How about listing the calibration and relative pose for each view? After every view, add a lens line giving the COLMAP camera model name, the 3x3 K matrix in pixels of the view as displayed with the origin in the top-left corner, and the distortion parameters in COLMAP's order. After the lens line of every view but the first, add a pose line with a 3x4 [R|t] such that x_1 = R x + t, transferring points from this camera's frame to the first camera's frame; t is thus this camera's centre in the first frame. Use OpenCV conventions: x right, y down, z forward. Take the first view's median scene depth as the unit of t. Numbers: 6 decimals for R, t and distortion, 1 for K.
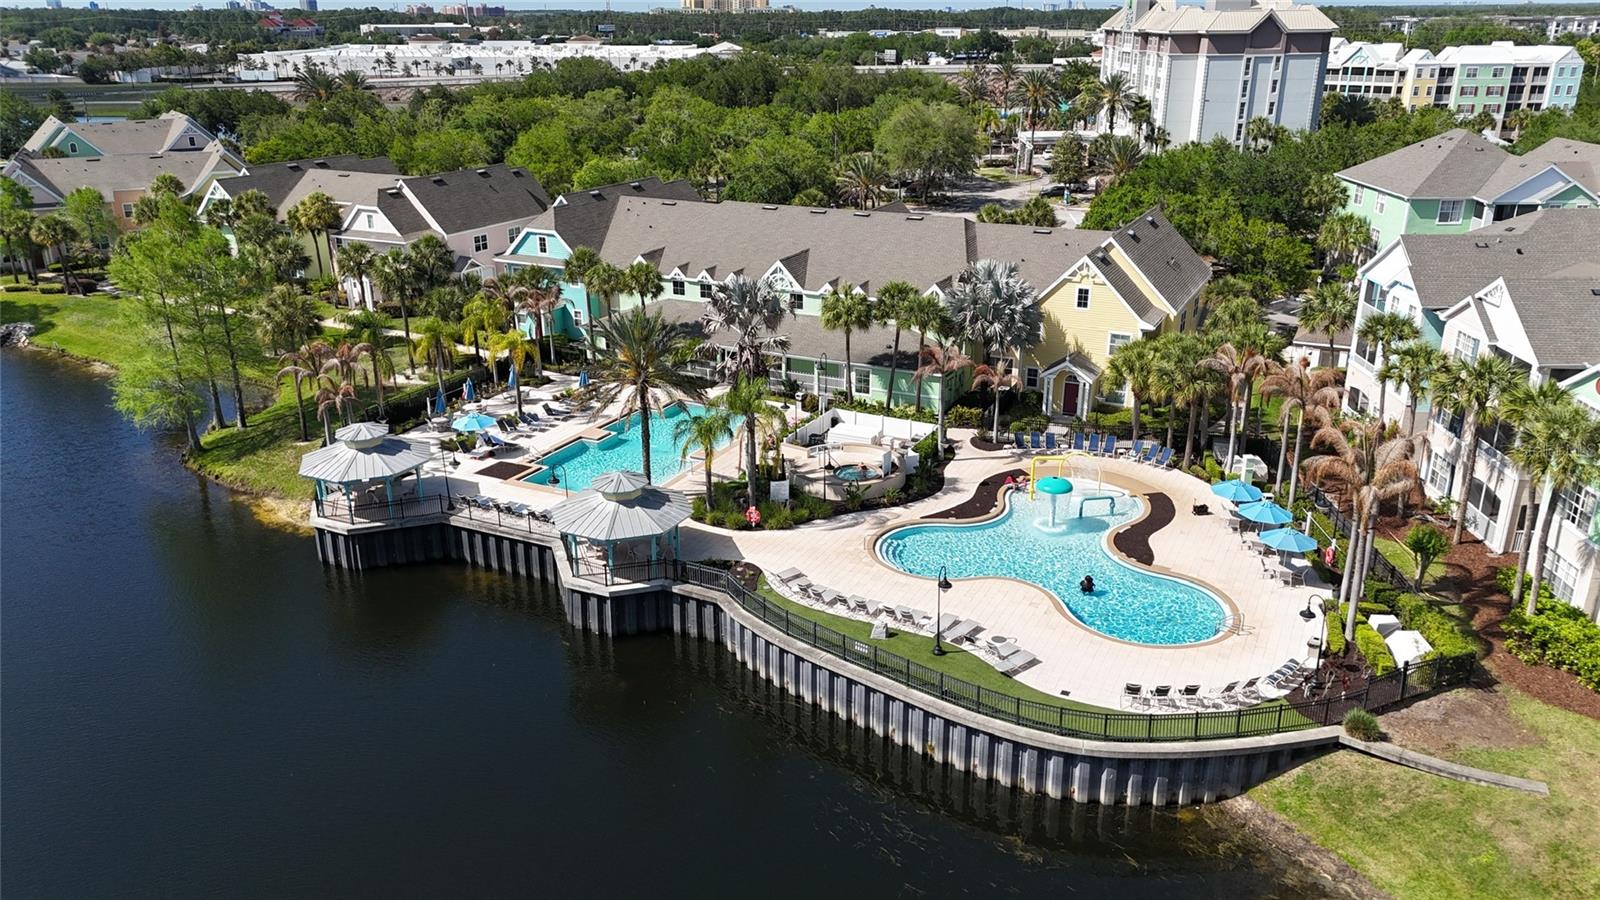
lens RADIAL K [[1184.3, 0, 793.8], [0, 1184.3, 448.7], [0, 0, 1]] dist [0.067863, -0.061839]
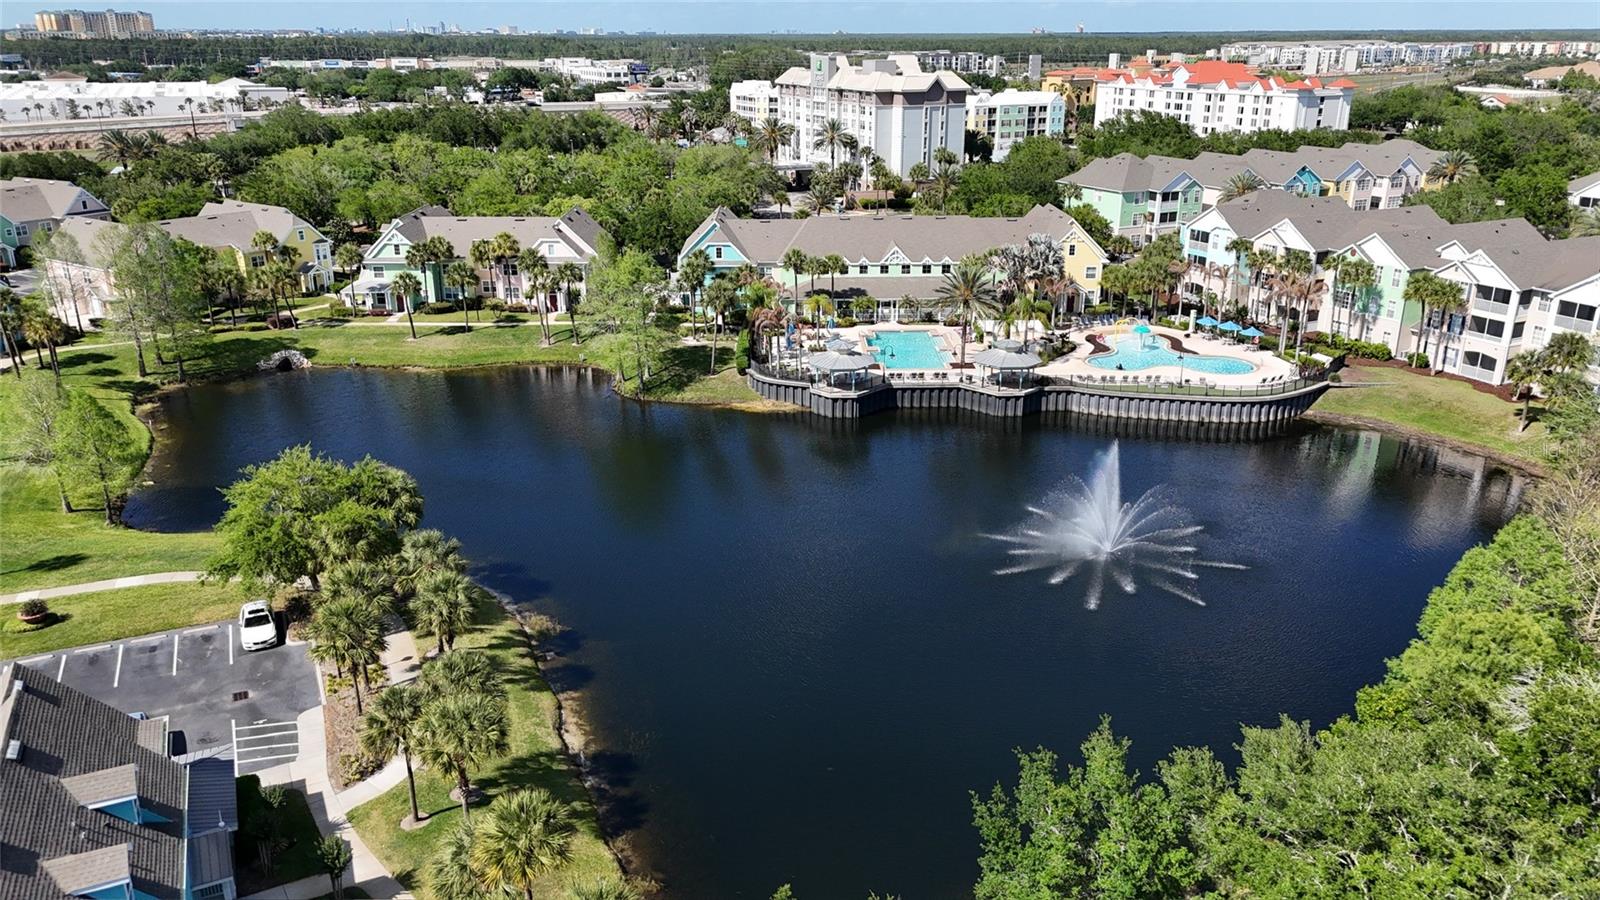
lens RADIAL K [[1184.3, 0, 793.1], [0, 1184.3, 462.5], [0, 0, 1]] dist [0.067863, -0.061839]
pose [[0.882367, -0.156577, 0.443748, -1.175806], [0.159233, 0.986737, 0.031546, 0.087765], [-0.442801, 0.042824, 0.895596, -0.562165]]
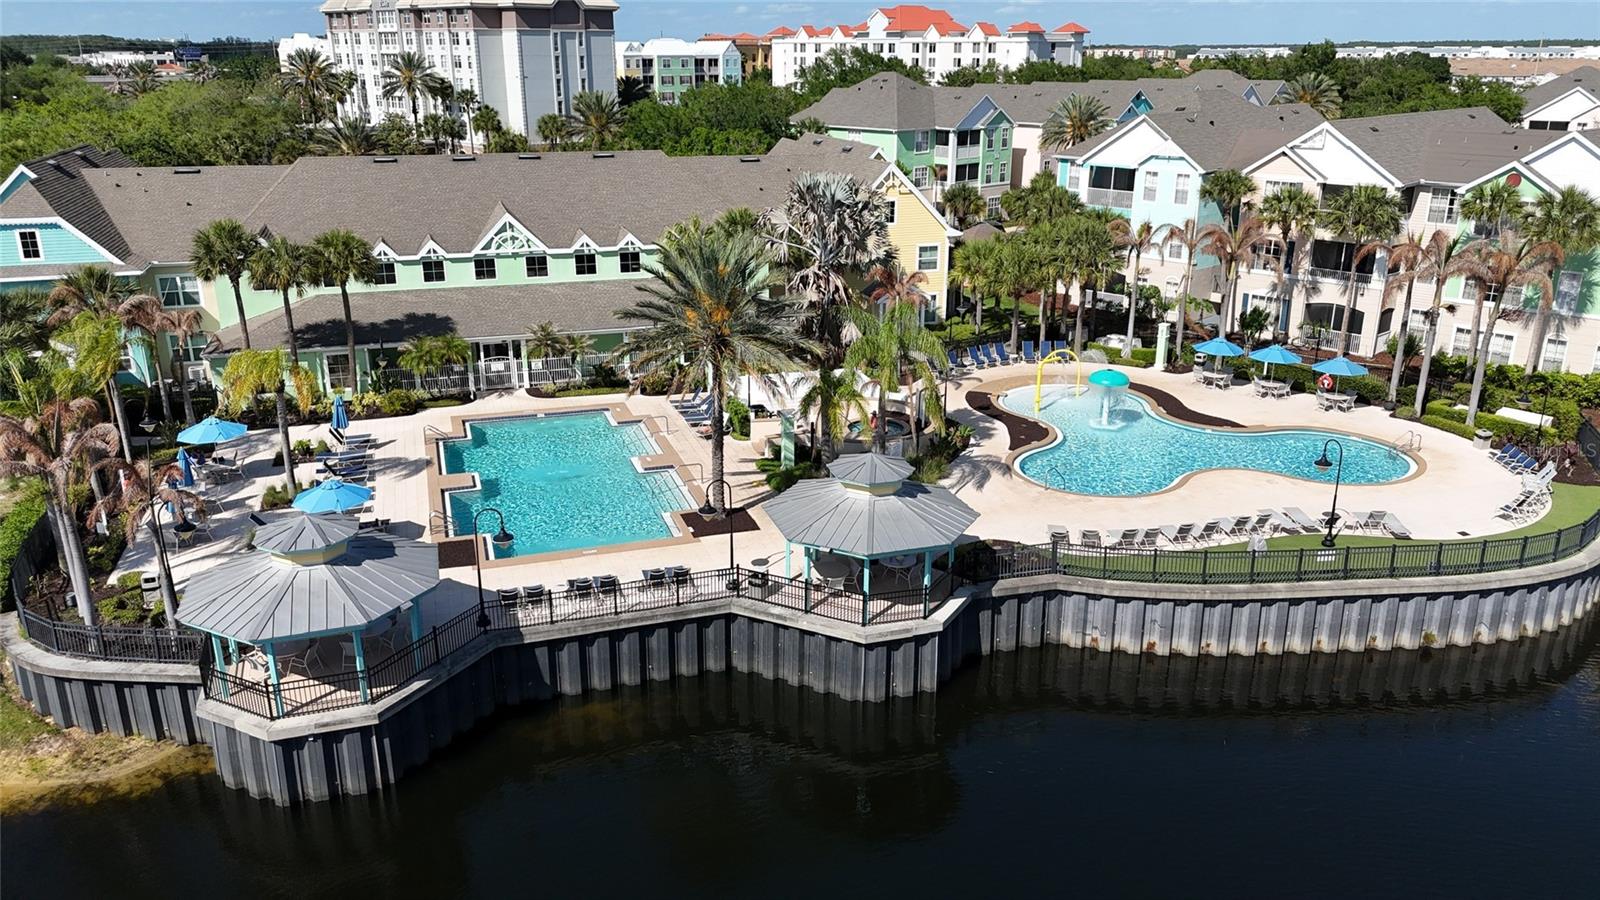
lens RADIAL K [[1184.3, 0, 801.9], [0, 1184.3, 453.7], [0, 0, 1]] dist [0.067863, -0.061839]
pose [[0.704125, -0.222082, 0.674453, -0.508142], [0.239376, 0.968473, 0.068988, -0.028629], [-0.668511, 0.112872, 0.735087, 0.441087]]
